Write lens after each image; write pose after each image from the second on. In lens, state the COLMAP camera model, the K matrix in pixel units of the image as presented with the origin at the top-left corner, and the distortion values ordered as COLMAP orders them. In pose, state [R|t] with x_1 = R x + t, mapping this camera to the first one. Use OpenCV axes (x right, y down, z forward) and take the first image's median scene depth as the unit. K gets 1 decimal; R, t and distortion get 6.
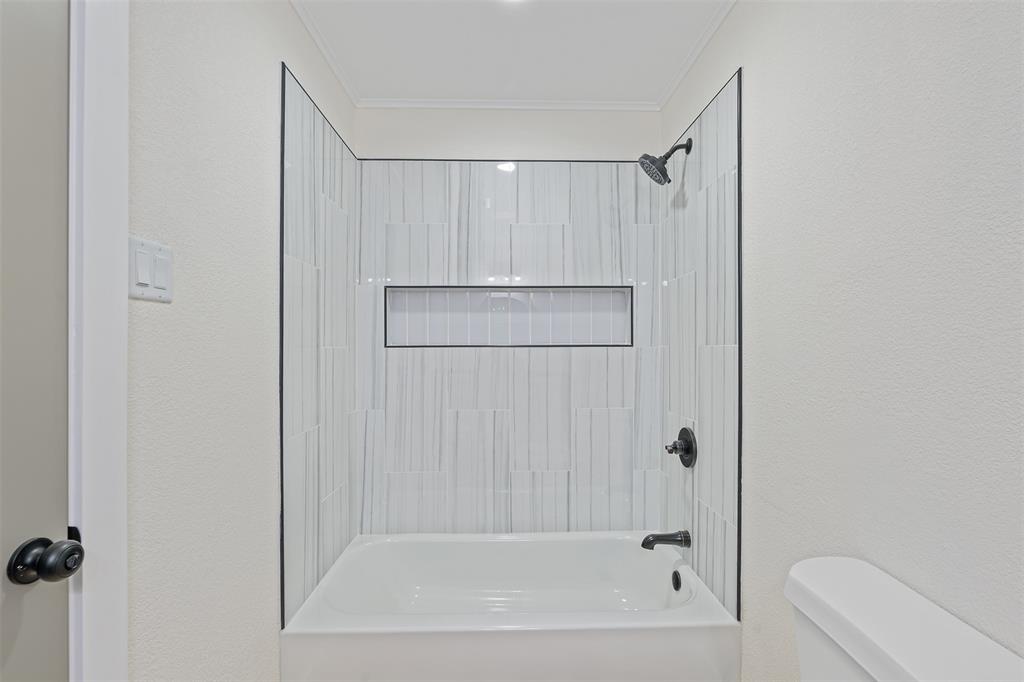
lens RADIAL K [[462.1, 0, 542.3], [0, 462.1, 330.4], [0, 0, 1]] dist [0.002089, 0.000165]
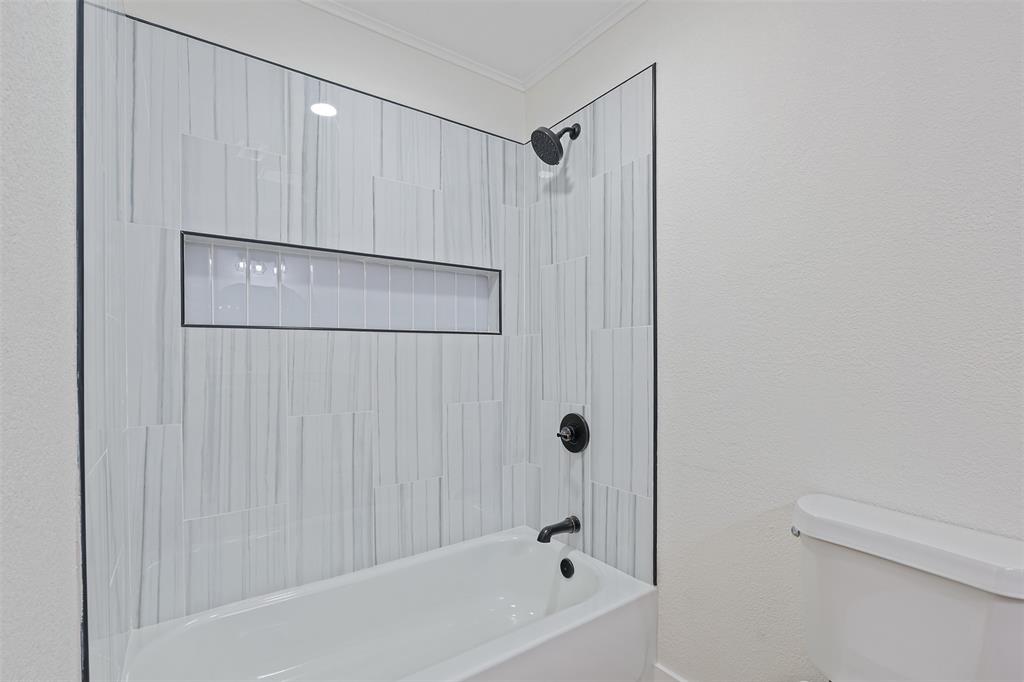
lens RADIAL K [[462.1, 0, 512.1], [0, 462.1, 348.0], [0, 0, 1]] dist [0.002089, 0.000165]
pose [[0.839350, 0.005210, 0.543567, -0.303525], [-0.009781, 0.999937, 0.005518, 0.058094], [-0.543503, -0.009948, 0.839348, 0.209966]]
